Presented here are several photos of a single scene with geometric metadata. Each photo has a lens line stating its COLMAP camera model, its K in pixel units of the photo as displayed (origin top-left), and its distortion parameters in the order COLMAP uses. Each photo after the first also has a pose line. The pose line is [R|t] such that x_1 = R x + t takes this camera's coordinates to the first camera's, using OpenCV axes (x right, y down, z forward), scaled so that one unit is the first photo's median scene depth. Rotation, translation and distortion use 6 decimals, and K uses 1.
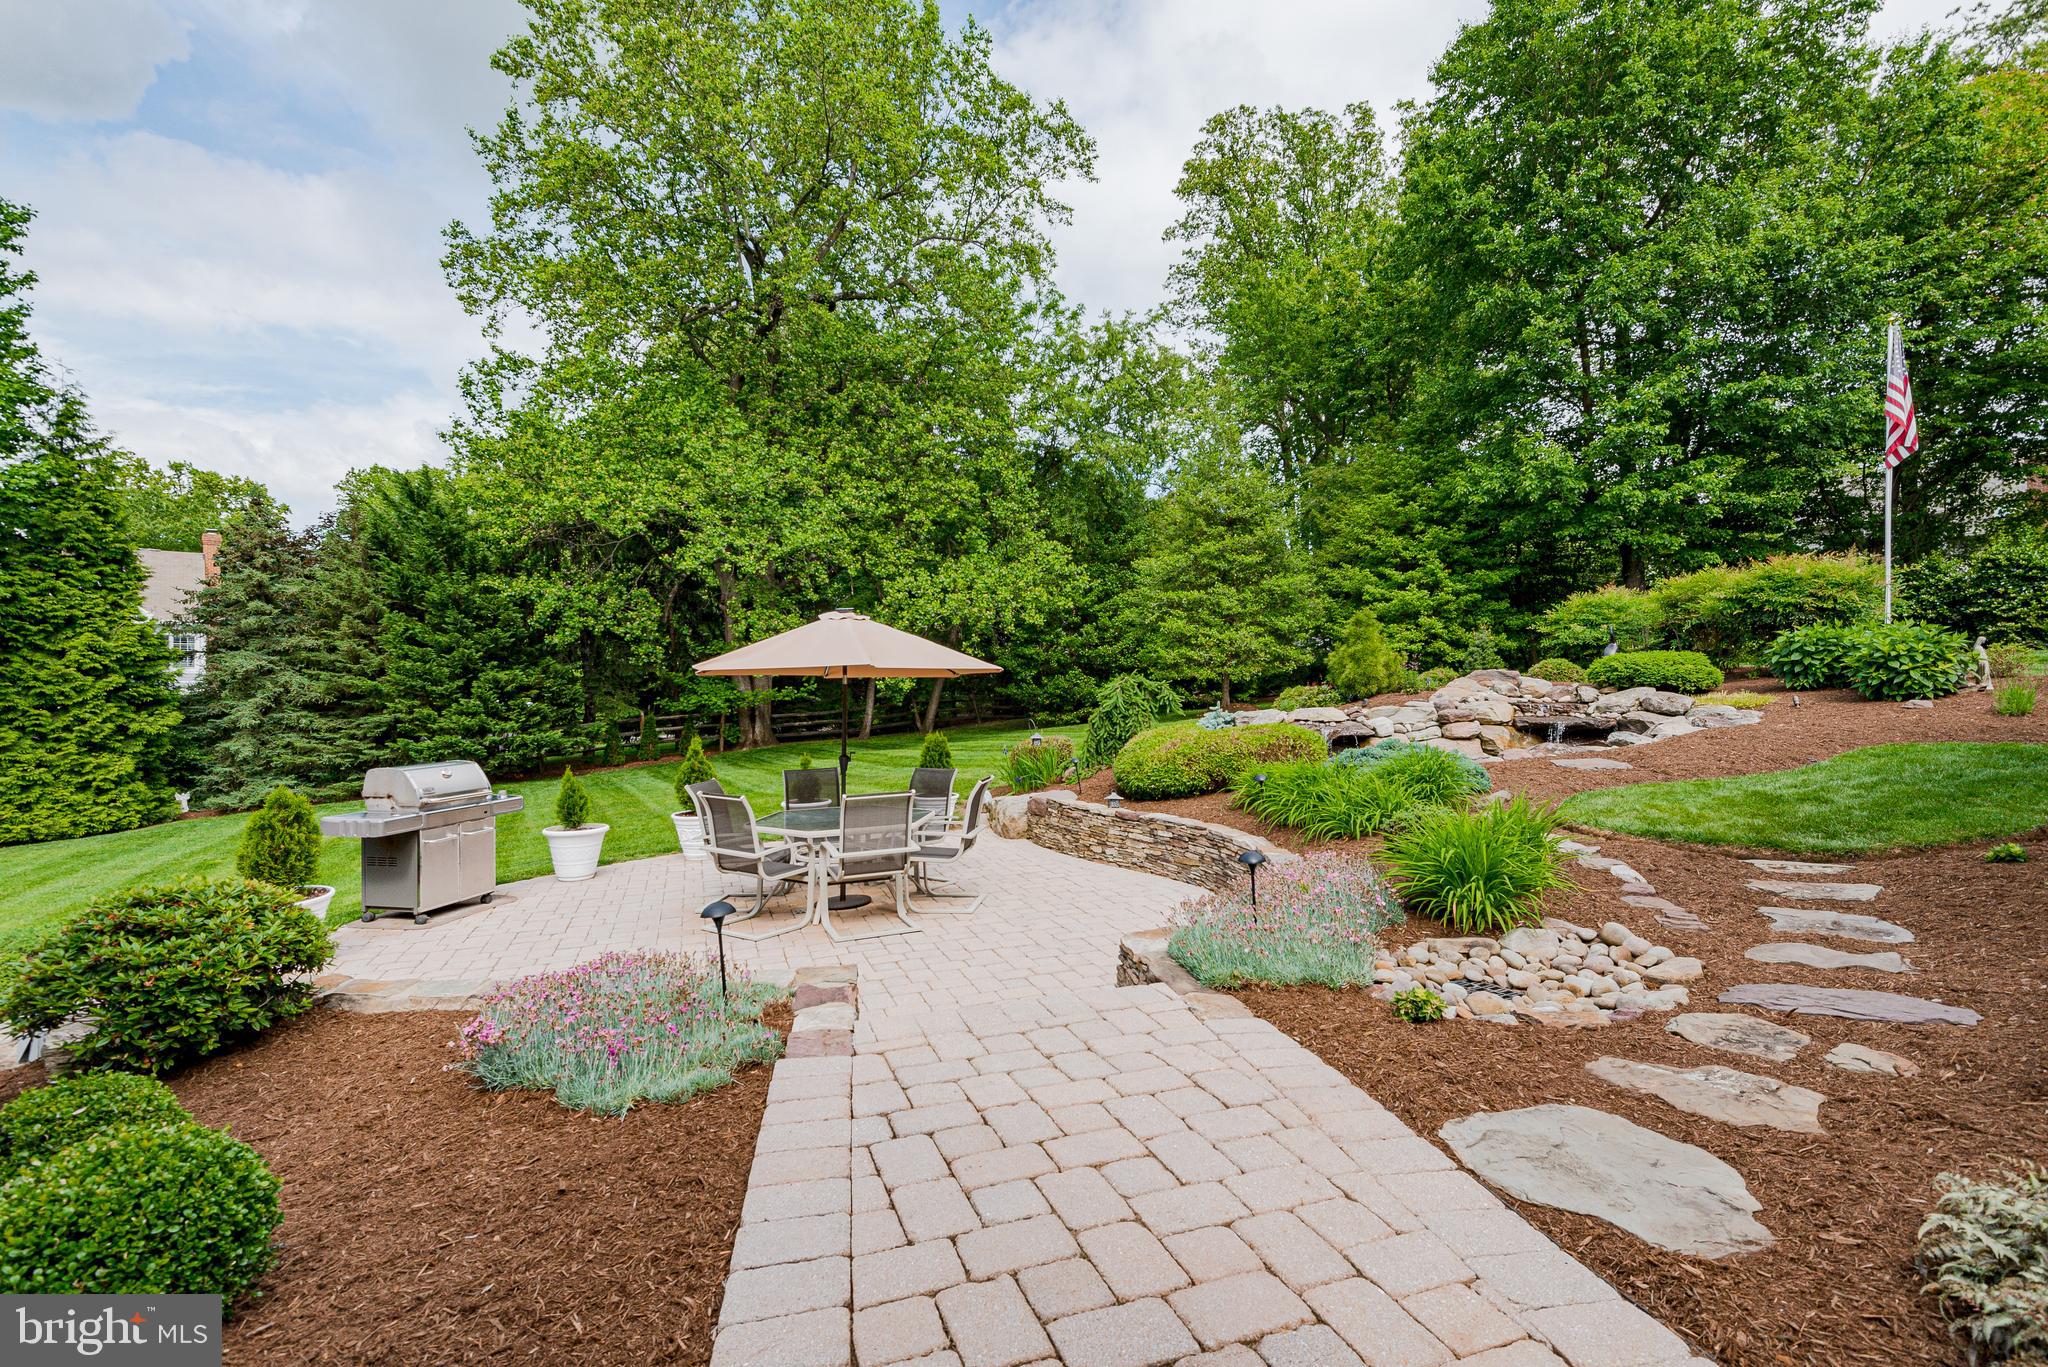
lens RADIAL K [[919.4, 0, 1018.1], [0, 919.4, 686.7], [0, 0, 1]] dist [0.022517, -0.009732]
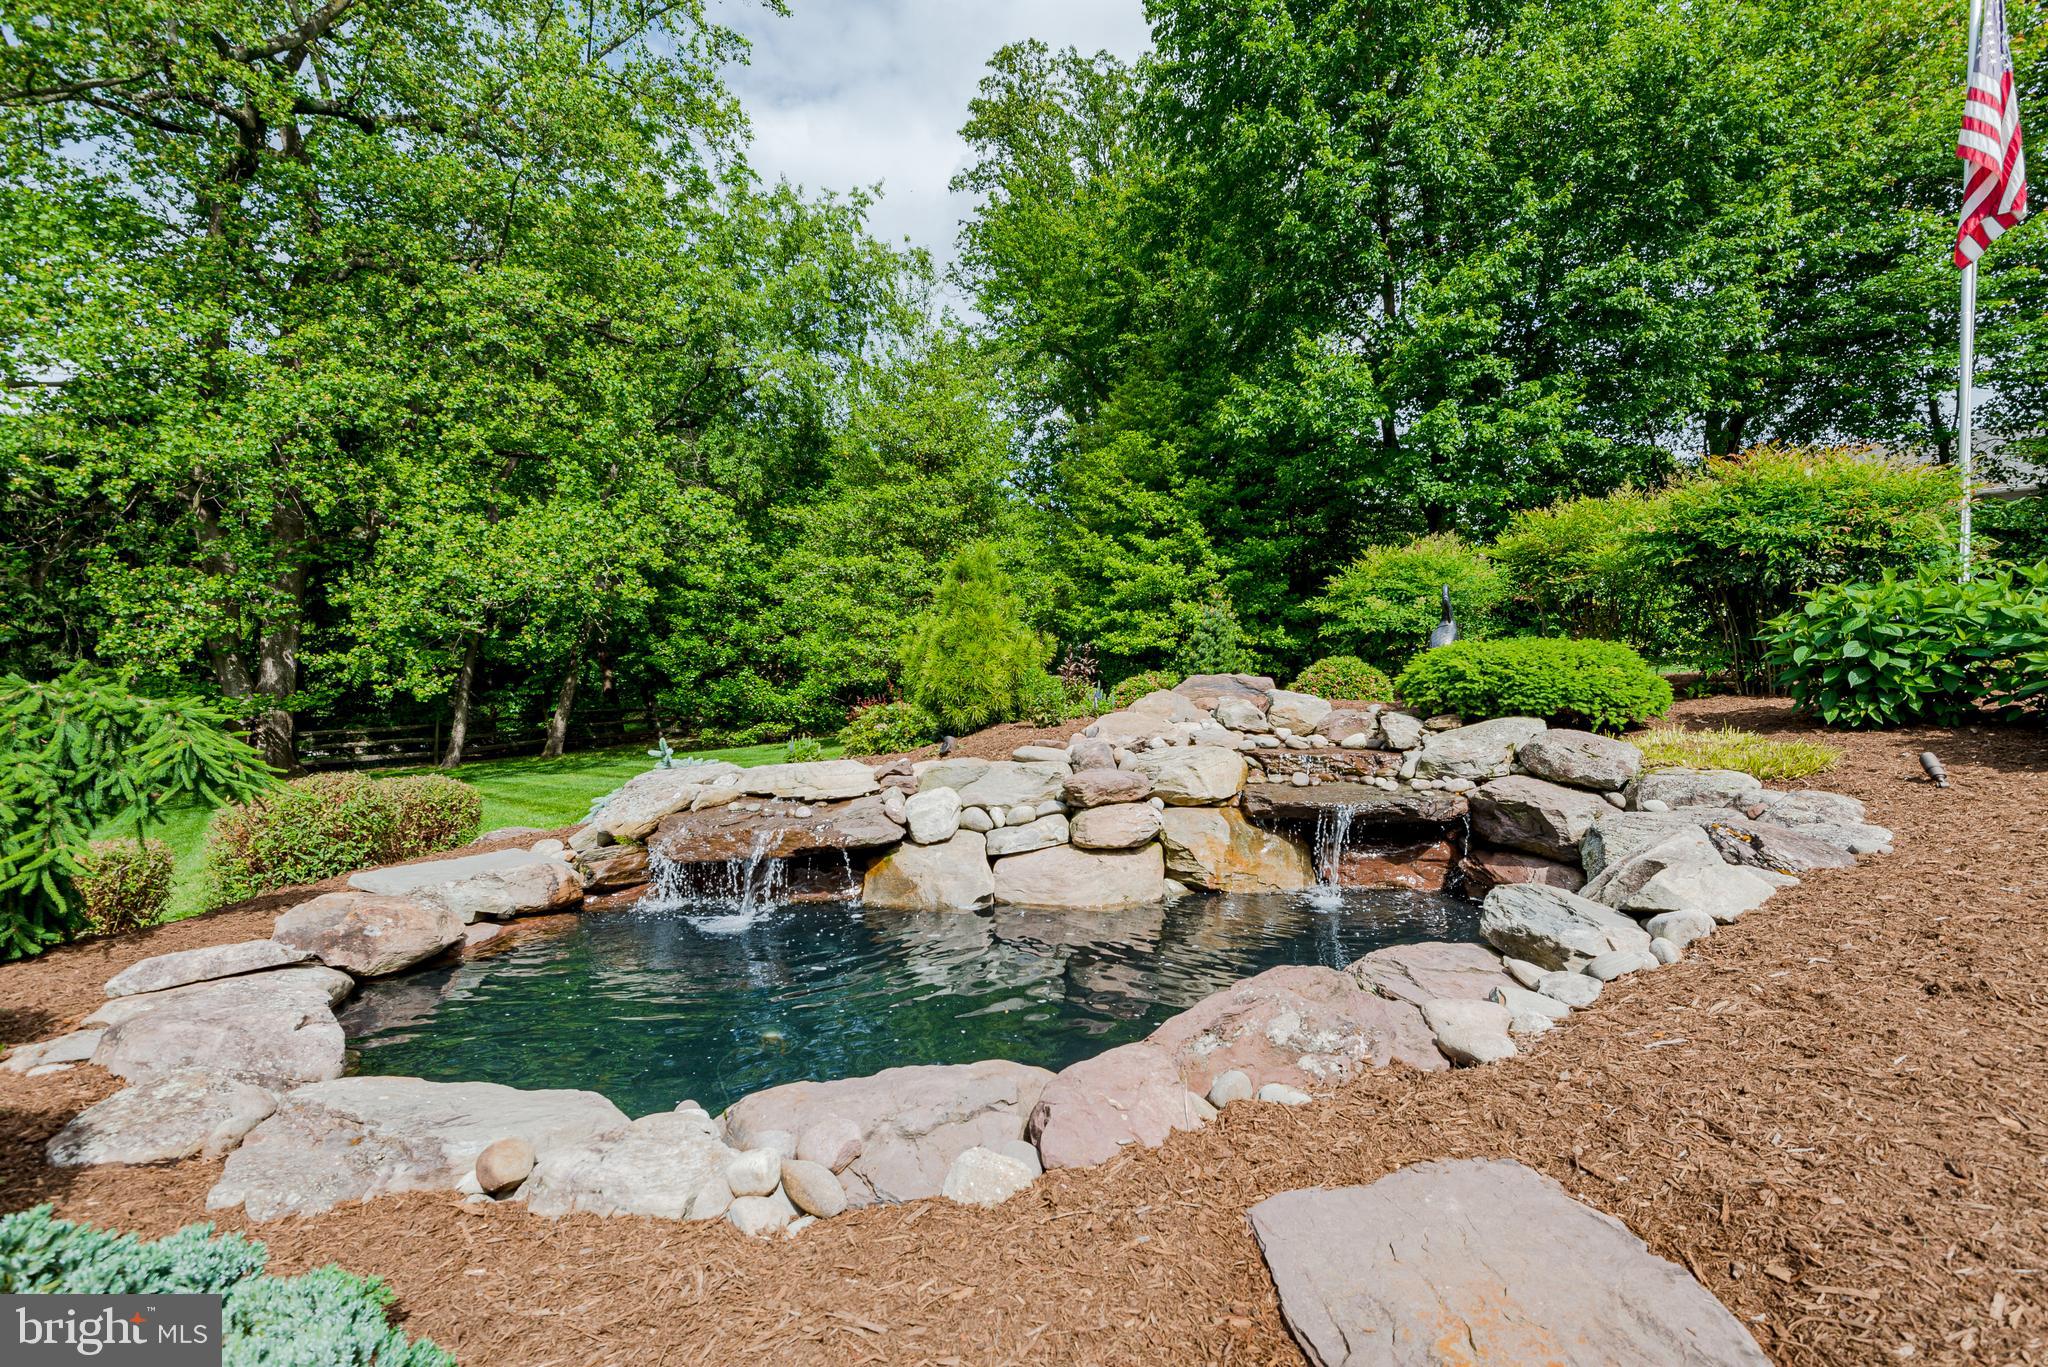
lens RADIAL K [[919.4, 0, 1031.7], [0, 919.4, 683.2], [0, 0, 1]] dist [0.022517, -0.009732]
pose [[0.981735, 0.010112, 0.189983, 0.187749], [-0.008467, 0.999919, -0.009469, -0.004809], [-0.190063, 0.007688, 0.981742, 0.315252]]
